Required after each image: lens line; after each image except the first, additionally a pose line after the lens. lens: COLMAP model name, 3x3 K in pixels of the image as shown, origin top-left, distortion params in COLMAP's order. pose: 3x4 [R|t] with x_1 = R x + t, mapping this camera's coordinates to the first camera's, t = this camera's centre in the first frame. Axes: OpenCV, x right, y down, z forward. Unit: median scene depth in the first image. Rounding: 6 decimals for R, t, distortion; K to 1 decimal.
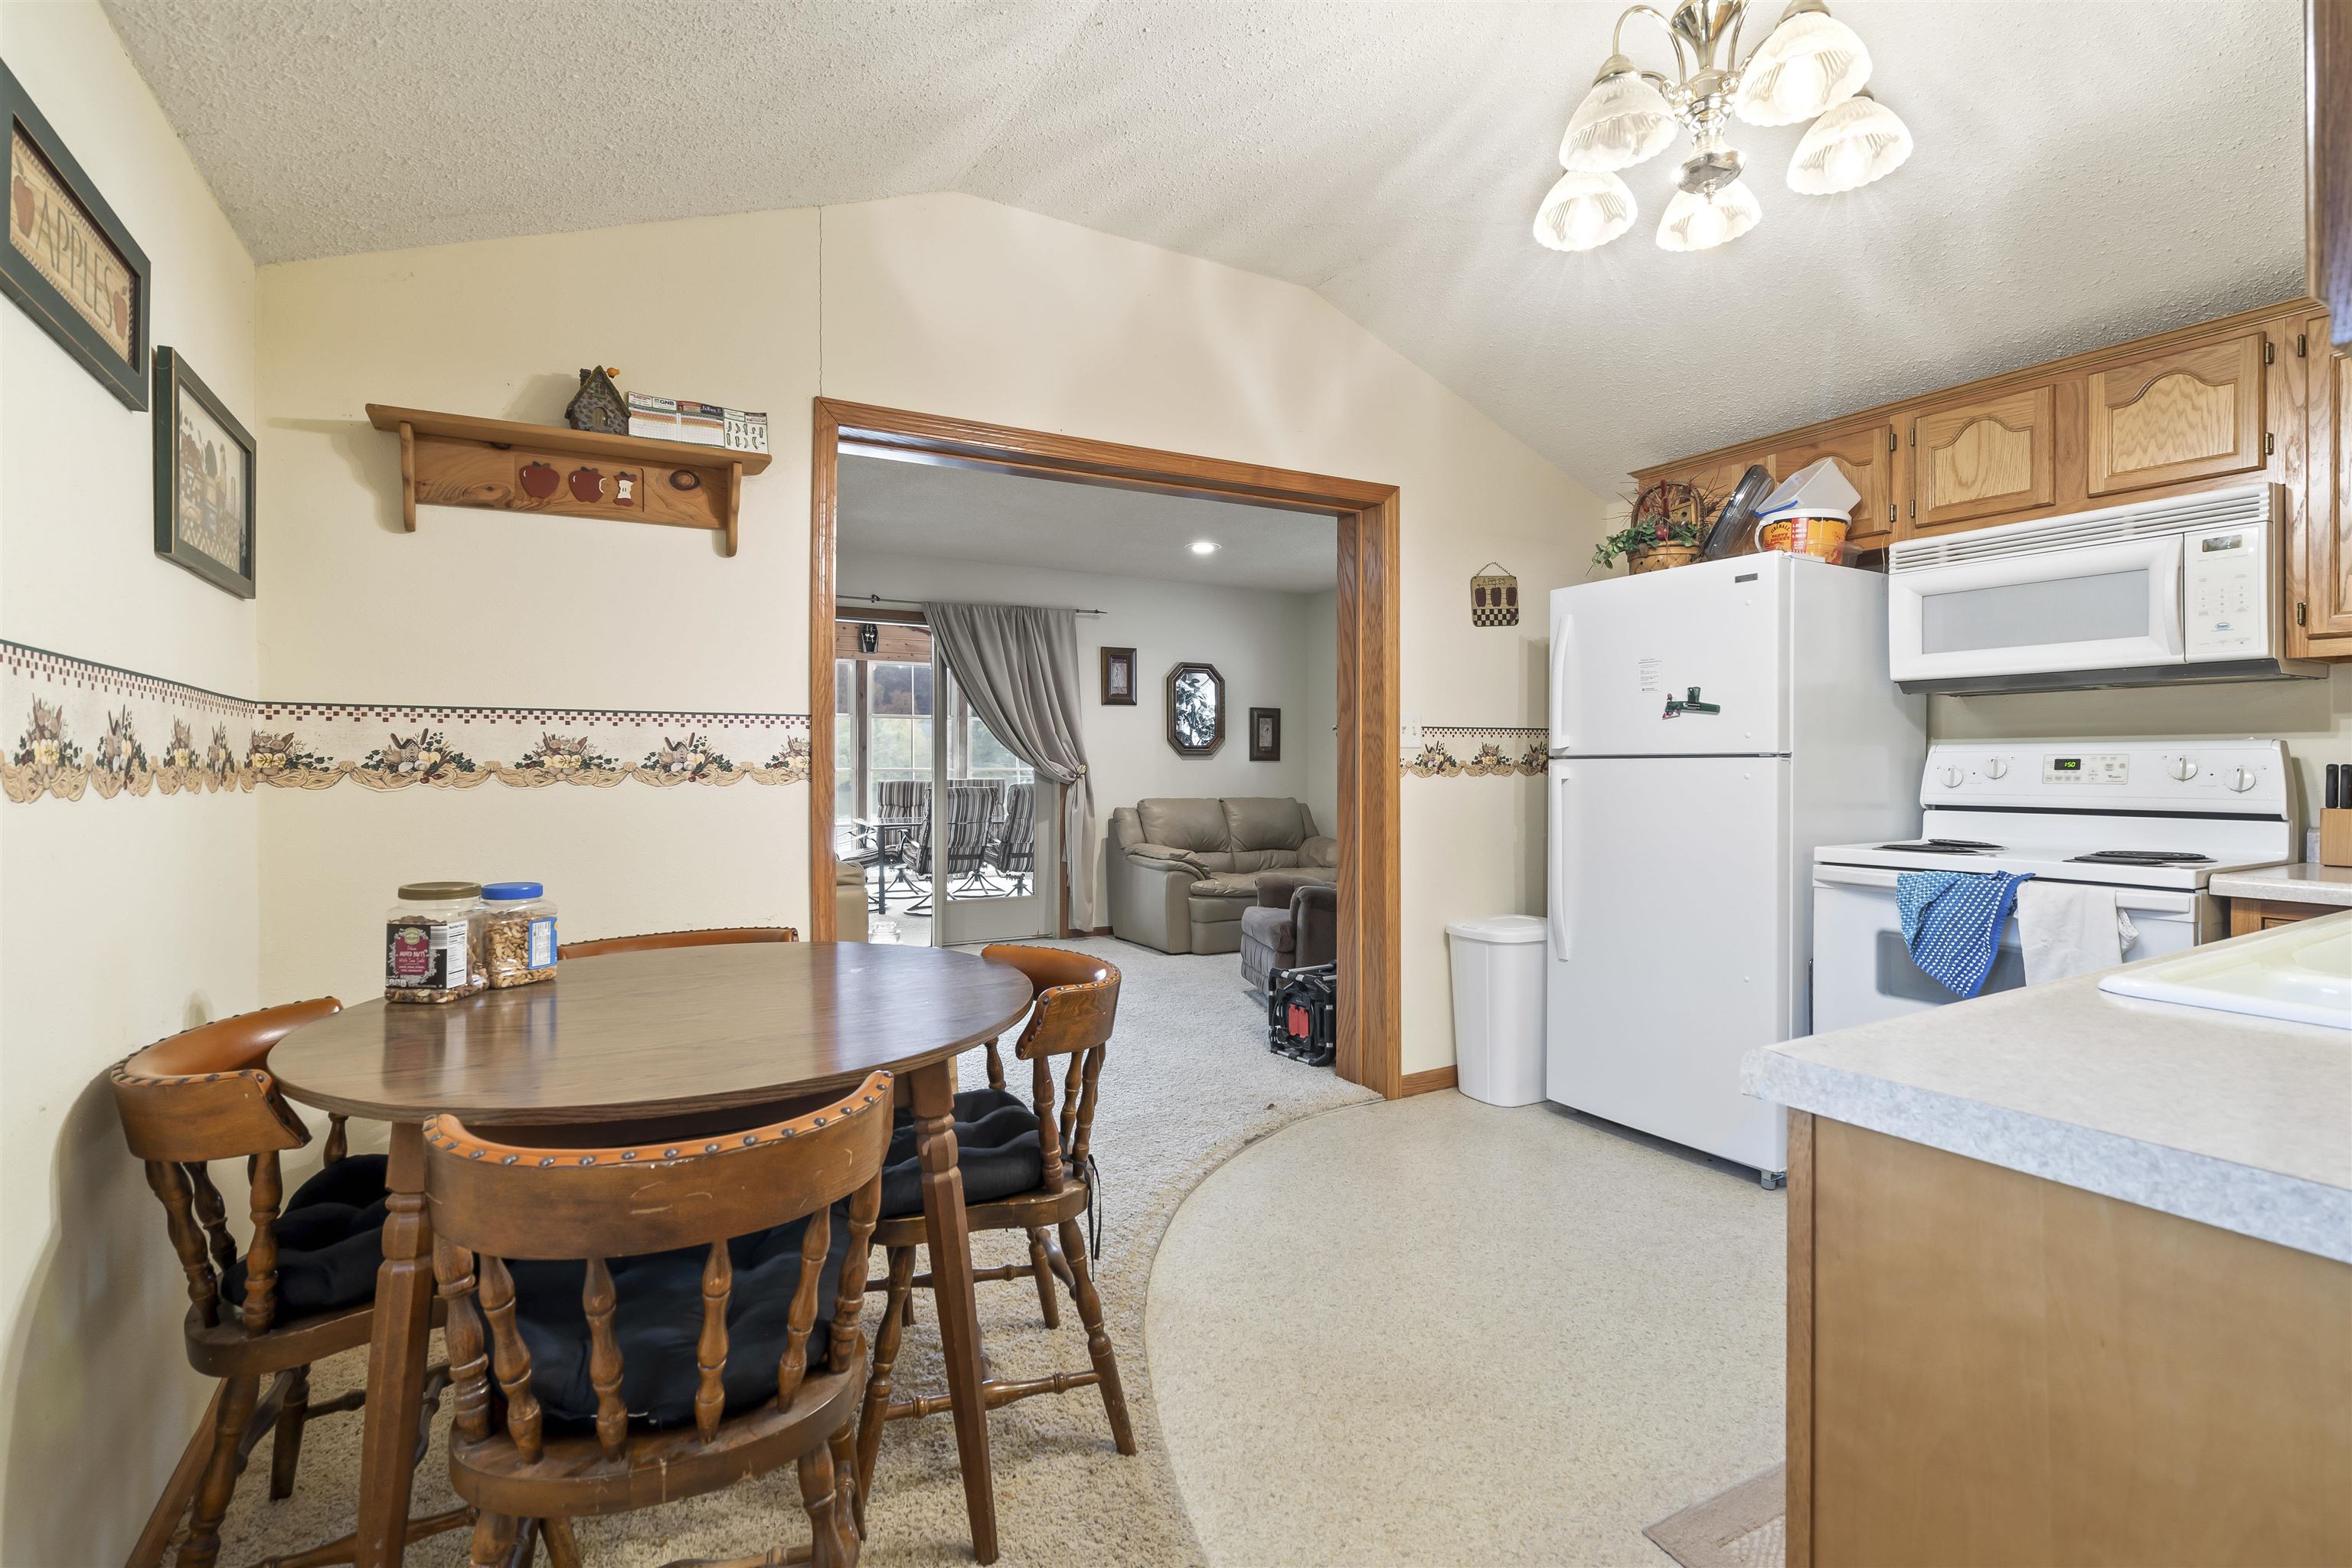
lens RADIAL K [[1093.2, 0, 1168.8], [0, 1093.2, 777.9], [0, 0, 1]] dist [-0.002828, -0.000237]
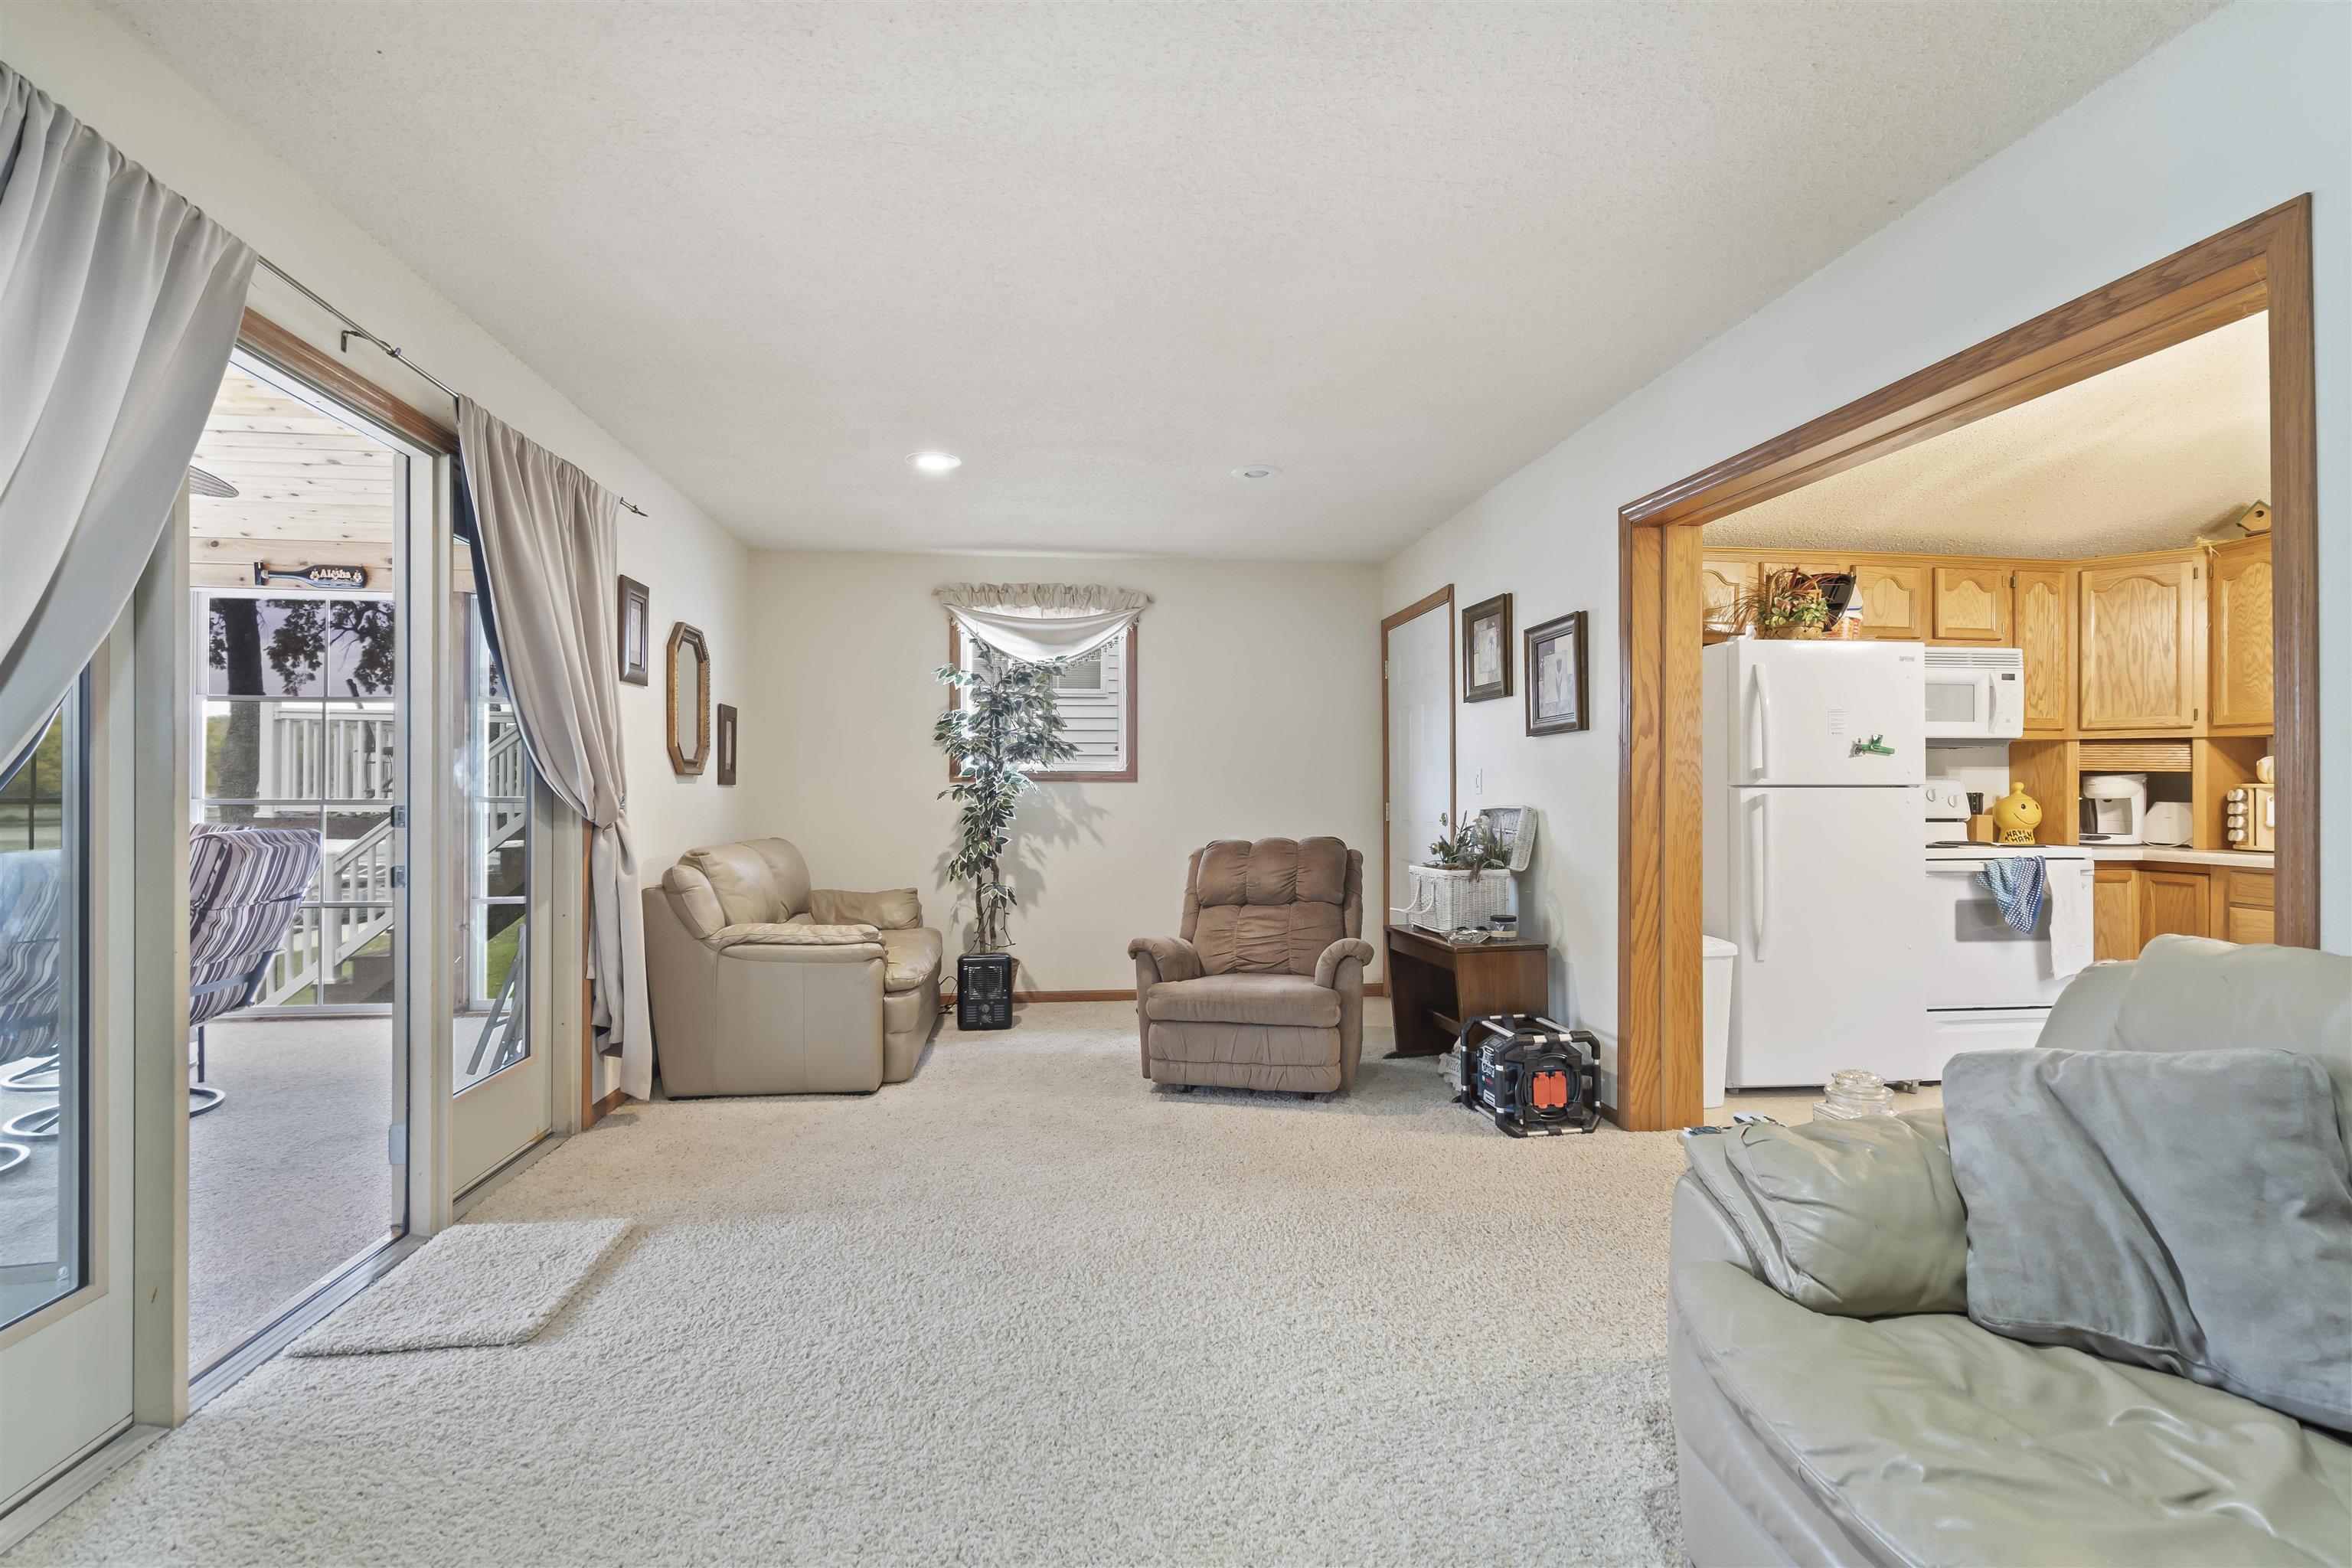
lens RADIAL K [[1093.2, 0, 1168.8], [0, 1093.2, 777.9], [0, 0, 1]] dist [-0.002828, -0.000237]
pose [[0.389612, 0.010415, 0.920920, -1.087643], [0.006780, 0.999877, -0.014177, -0.017442], [-0.920954, 0.011767, 0.389493, 1.287930]]
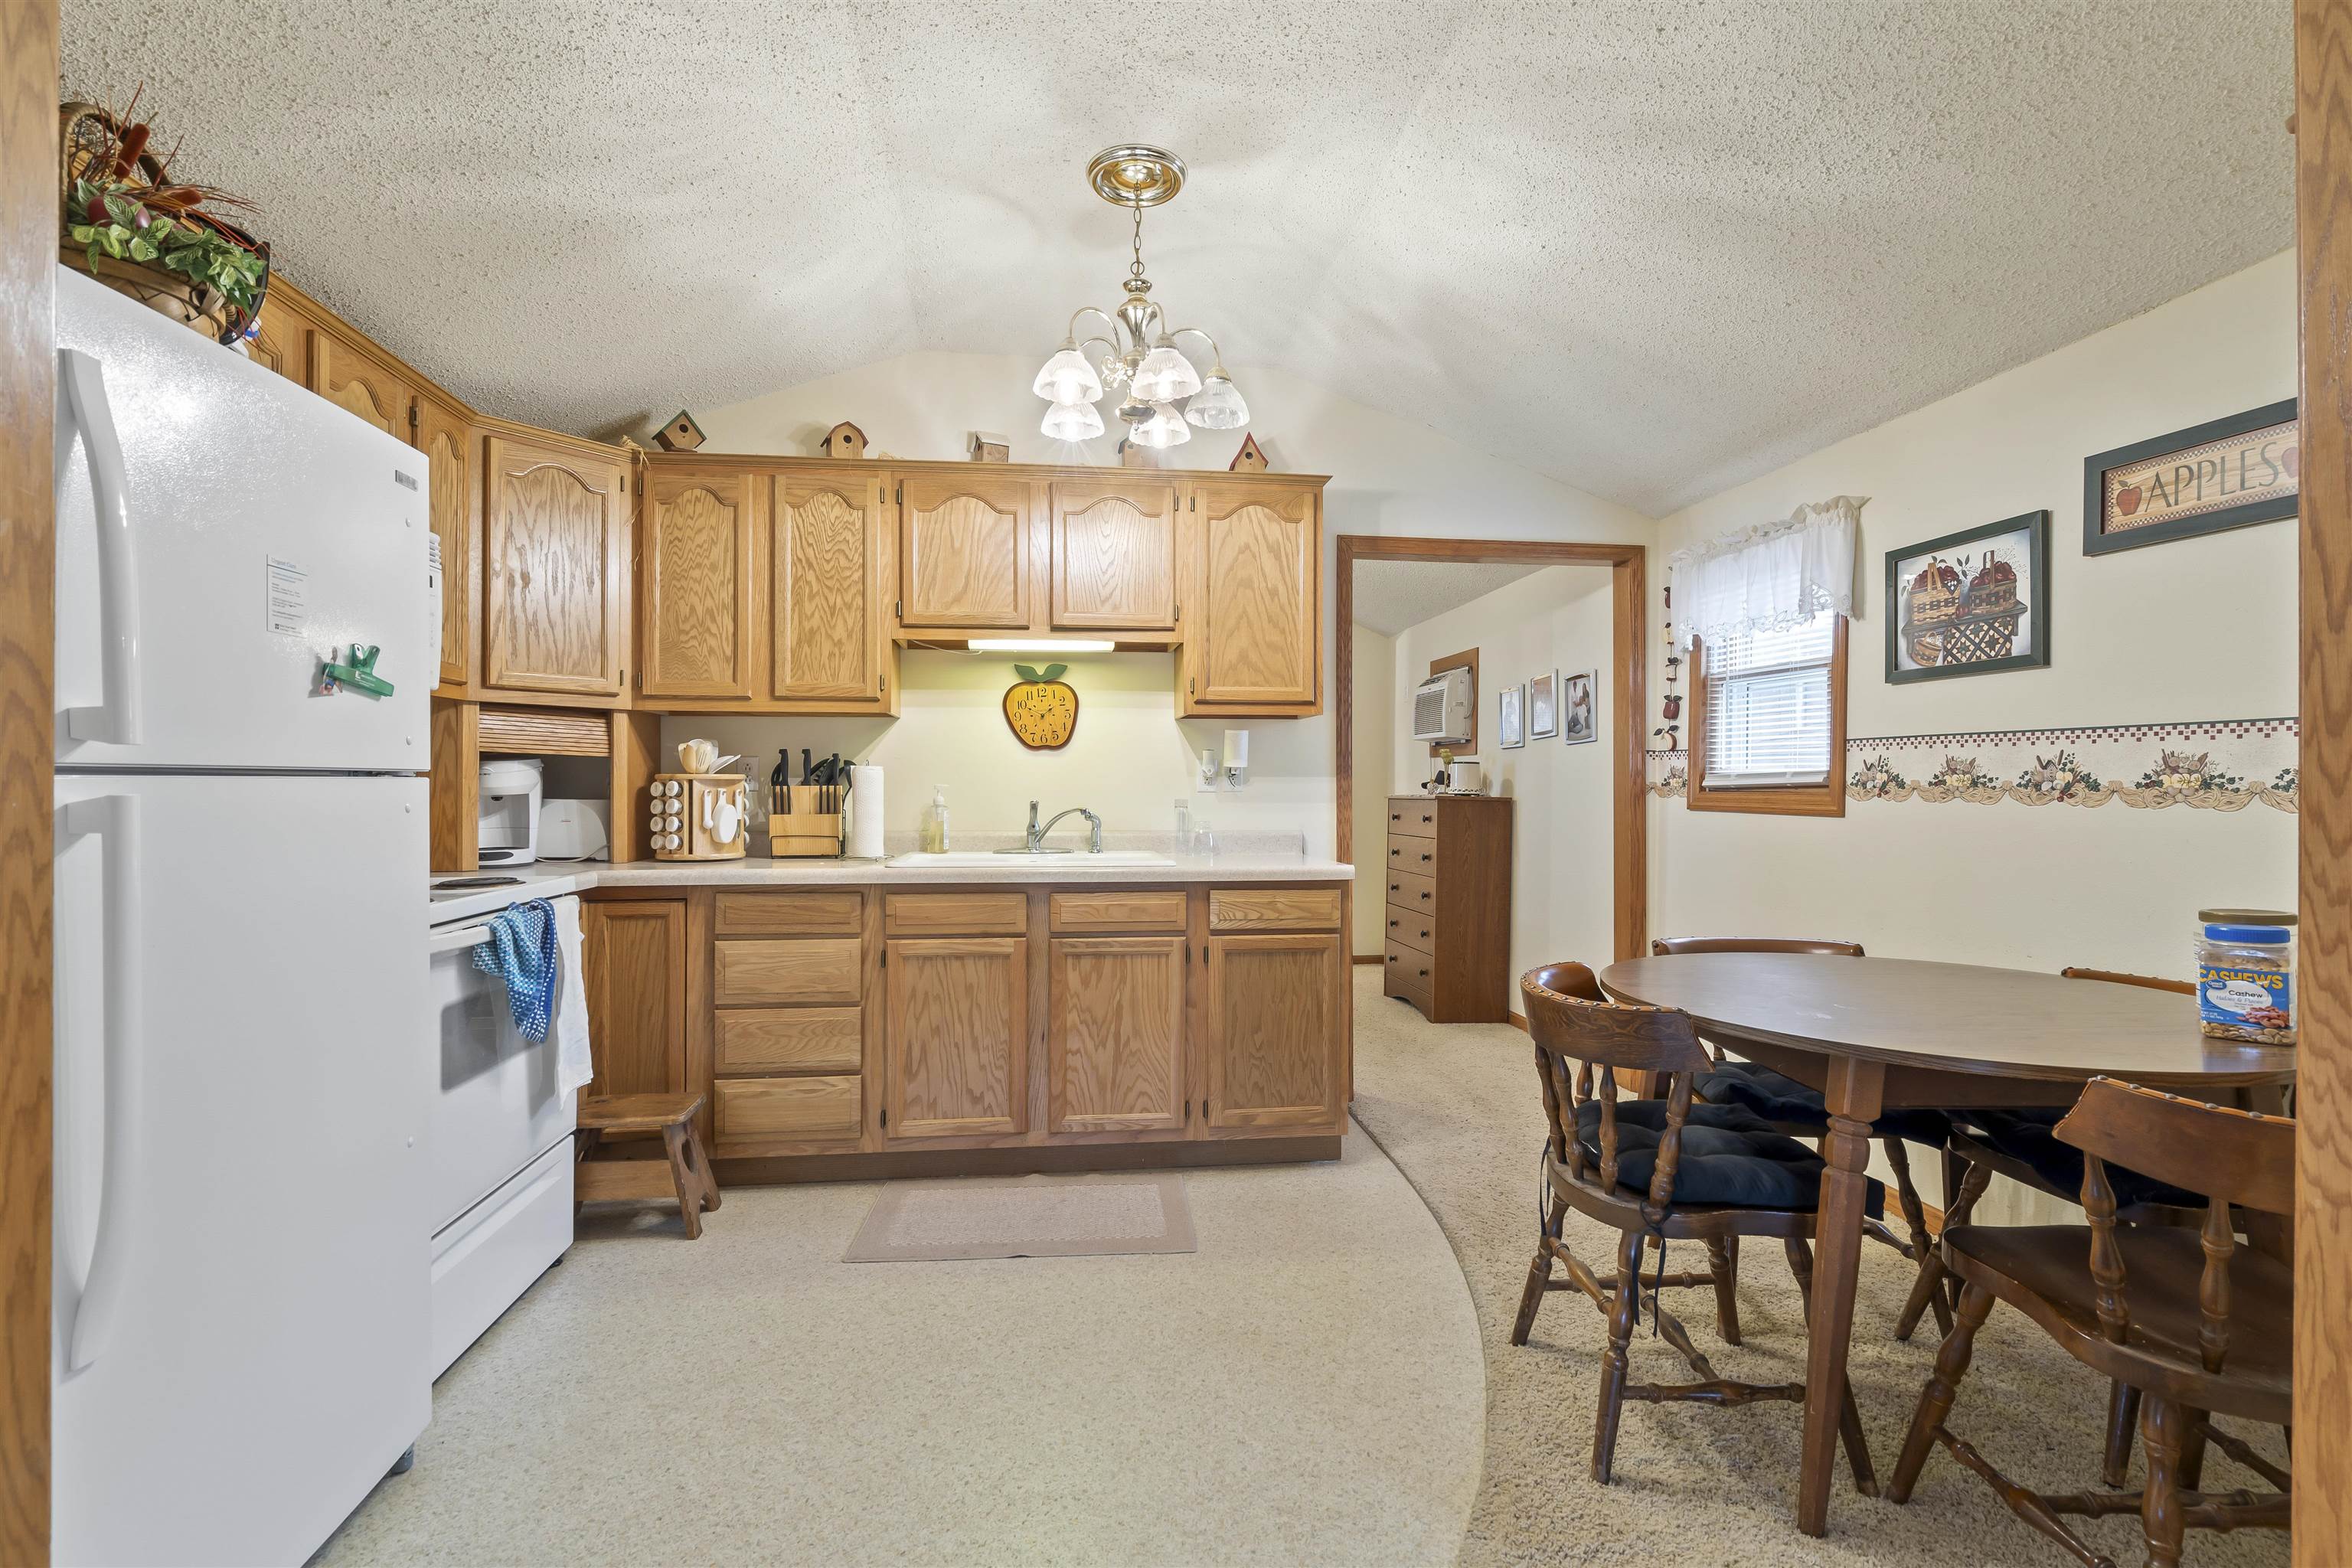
lens RADIAL K [[1093.2, 0, 1168.8], [0, 1093.2, 777.9], [0, 0, 1]] dist [-0.002828, -0.000237]
pose [[-0.910273, -0.000235, 0.414008, -0.106469], [0.000865, 0.999997, 0.002467, -0.018707], [-0.414007, 0.002604, -0.910270, 1.338436]]
